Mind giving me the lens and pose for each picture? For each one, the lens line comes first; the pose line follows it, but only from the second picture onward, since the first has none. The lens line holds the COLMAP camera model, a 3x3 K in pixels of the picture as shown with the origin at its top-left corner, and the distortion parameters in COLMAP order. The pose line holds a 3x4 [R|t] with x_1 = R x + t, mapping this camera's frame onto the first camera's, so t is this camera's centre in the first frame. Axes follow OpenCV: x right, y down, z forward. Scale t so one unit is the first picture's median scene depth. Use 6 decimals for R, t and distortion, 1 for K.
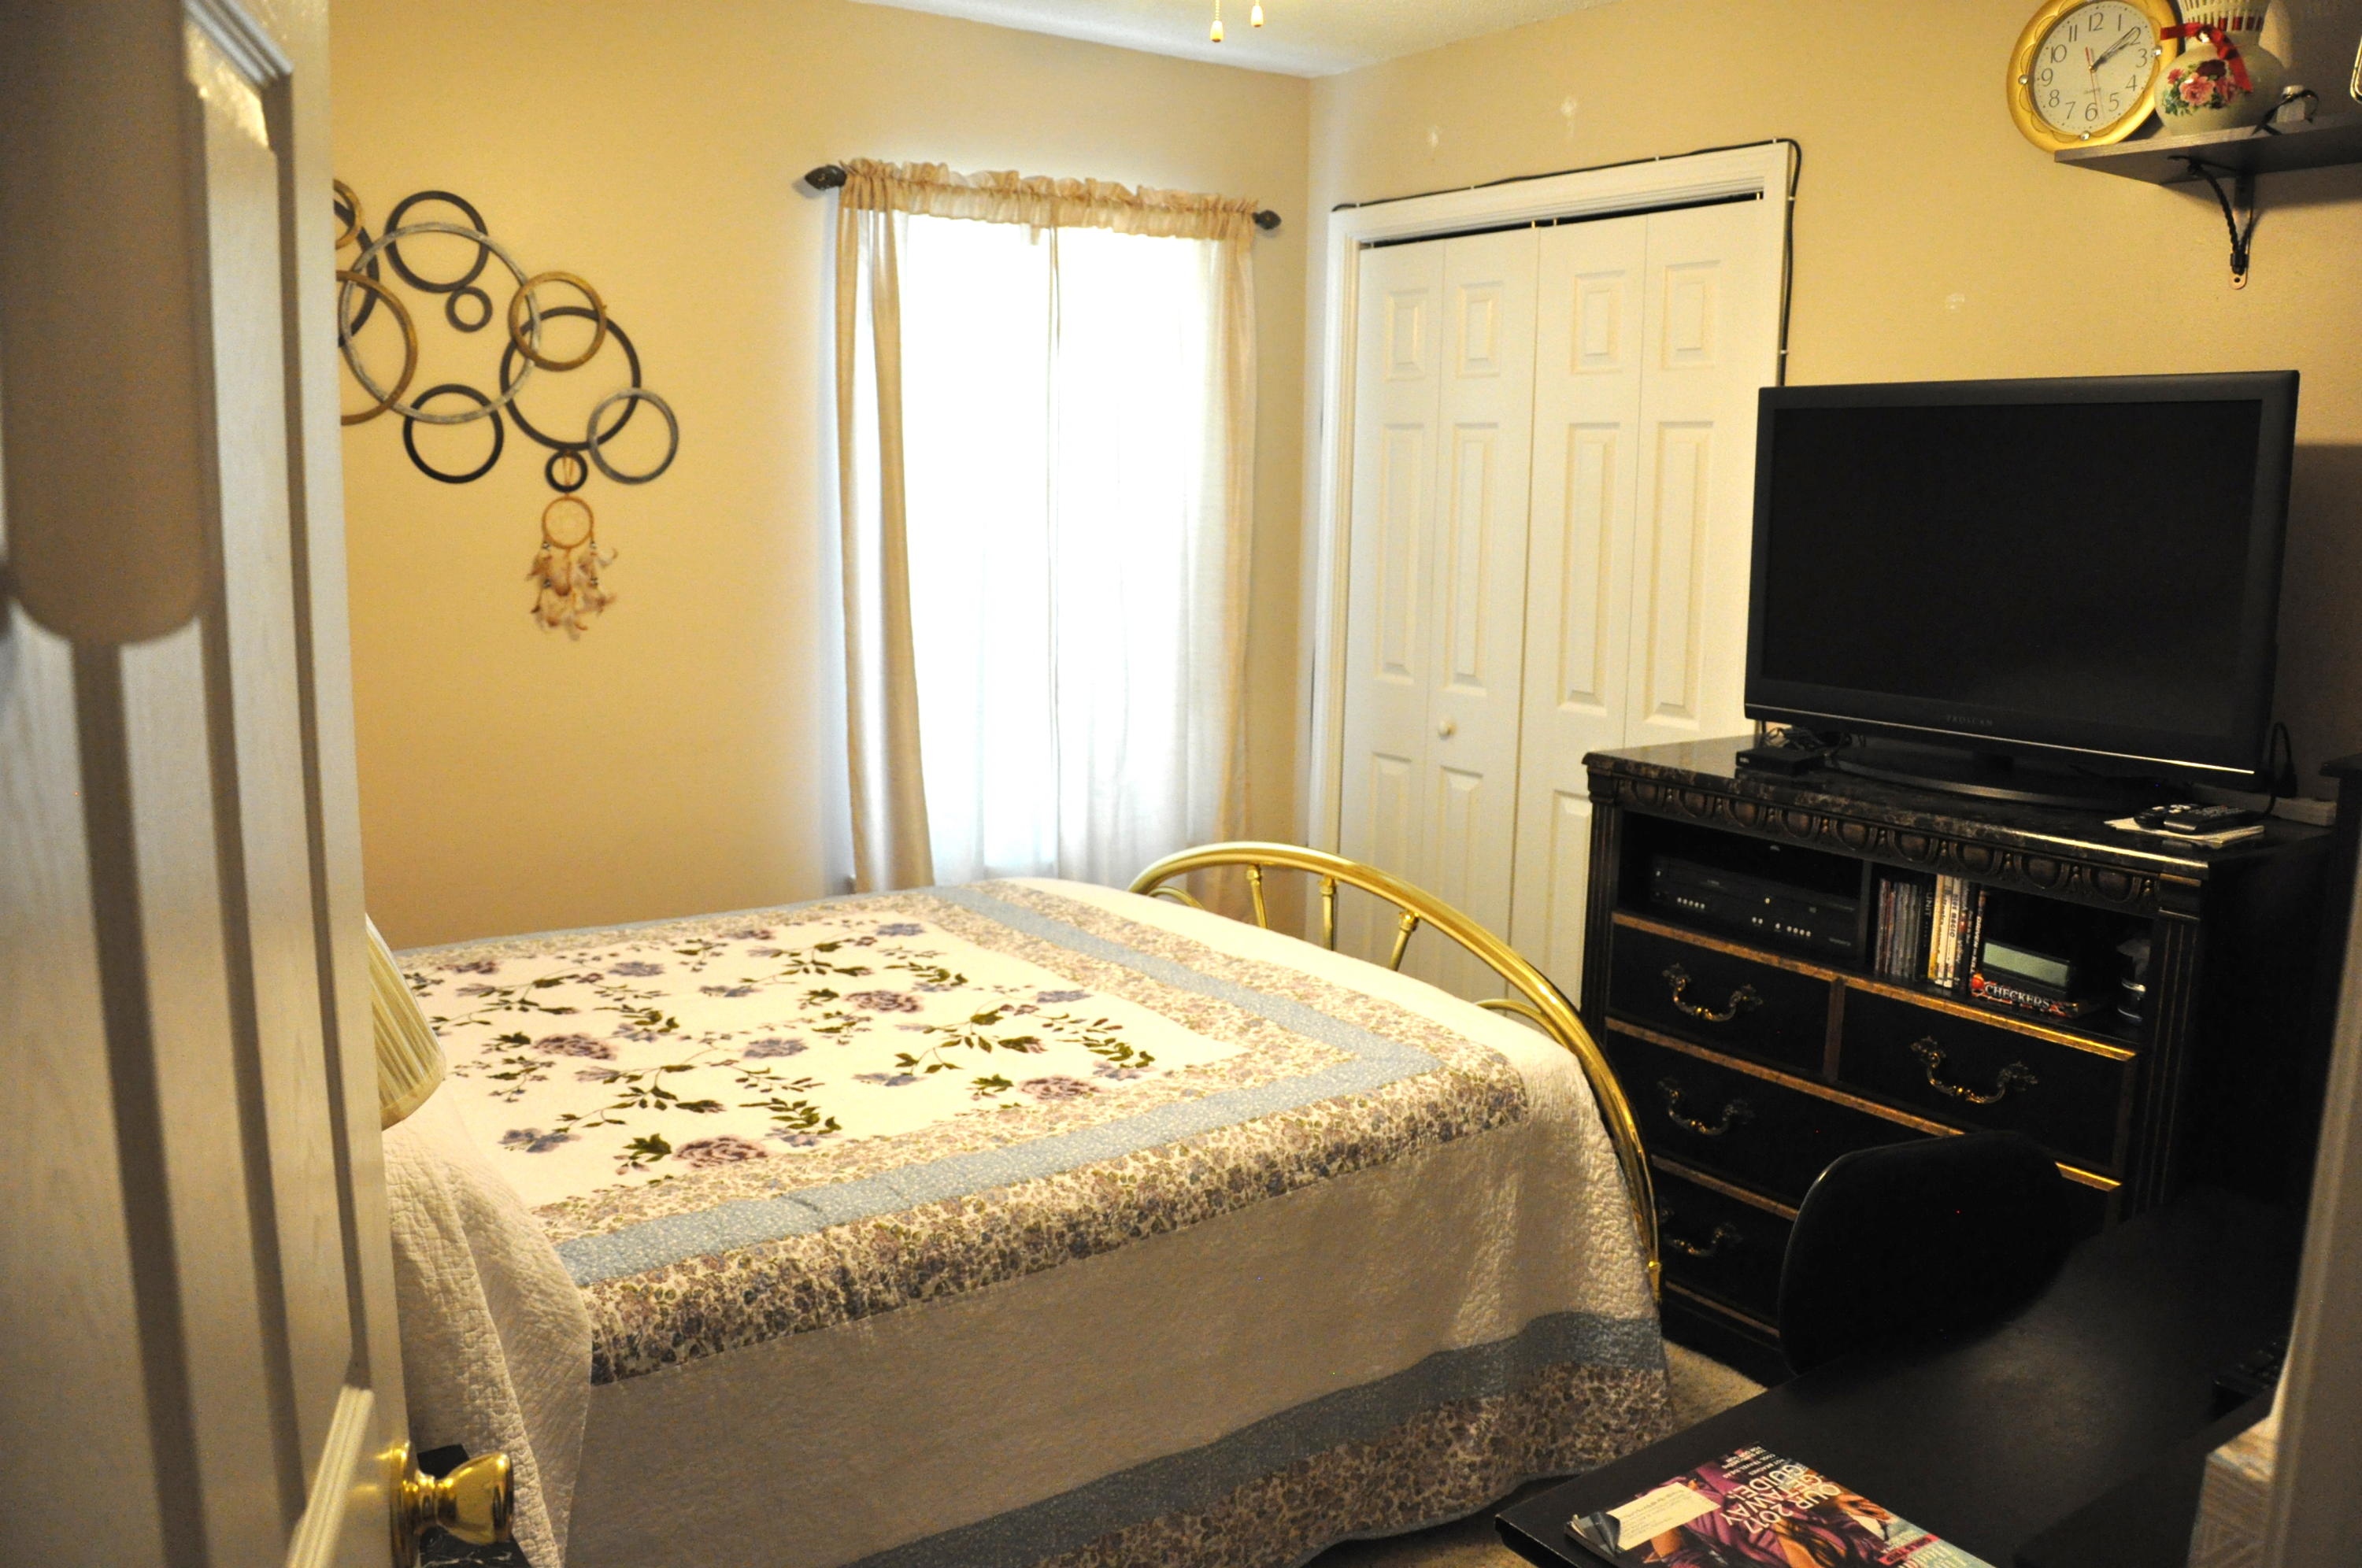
lens RADIAL K [[1836.0, 0, 1195.6], [0, 1836.0, 787.0], [0, 0, 1]] dist [-0.161034, 0.122416]
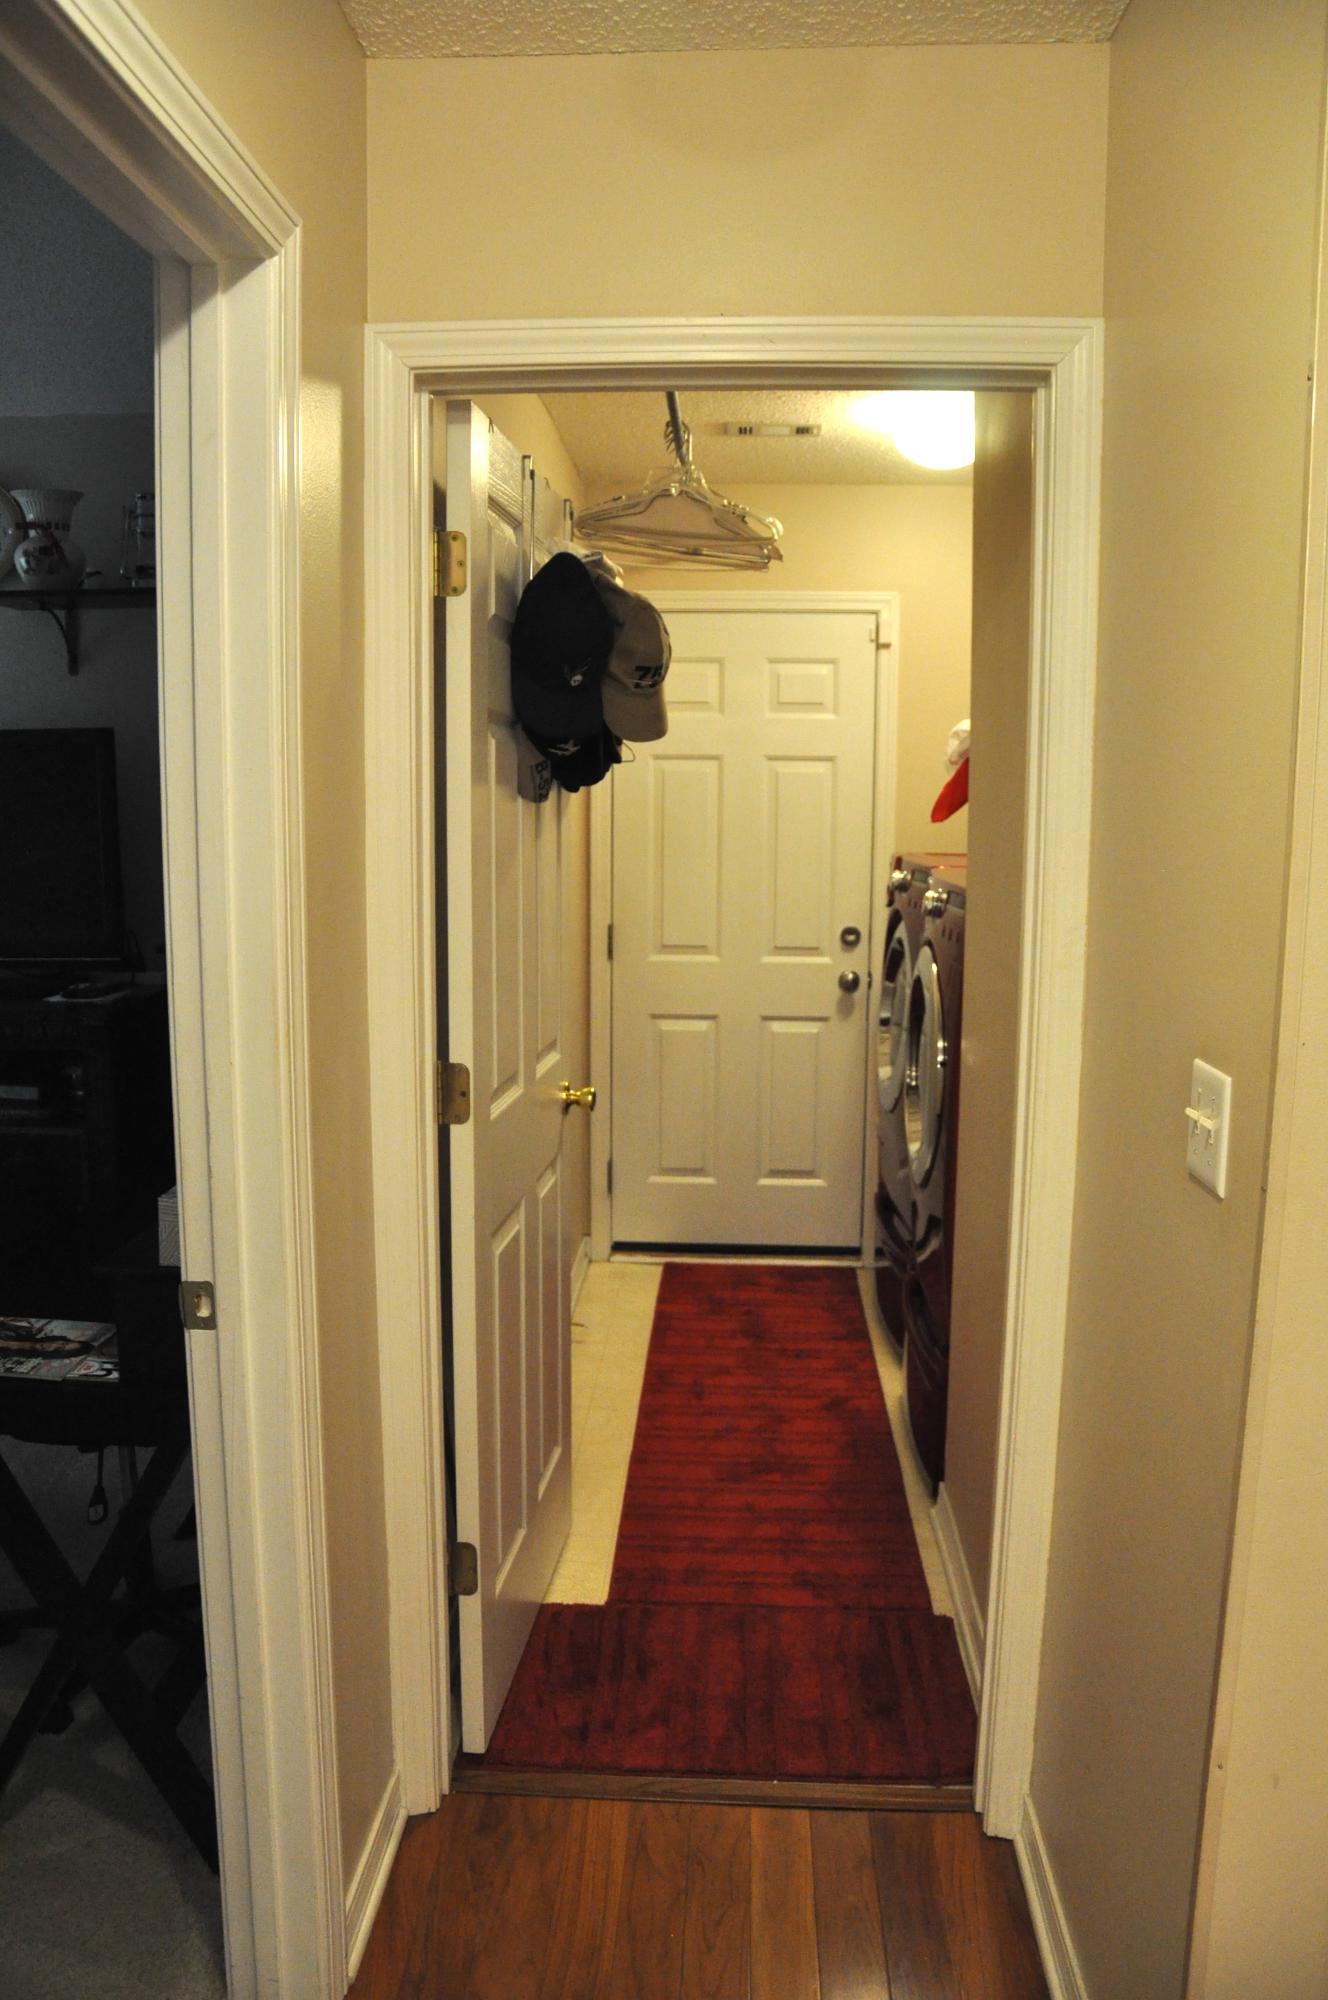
lens RADIAL K [[1554.8, 0, 654.4], [0, 1554.8, 1019.5], [0, 0, 1]] dist [-0.161034, 0.122416]
pose [[0.623327, -0.127796, 0.771447, -0.231535], [0.135238, 0.989307, 0.054614, 0.036155], [-0.770178, 0.070287, 0.633945, -0.346182]]
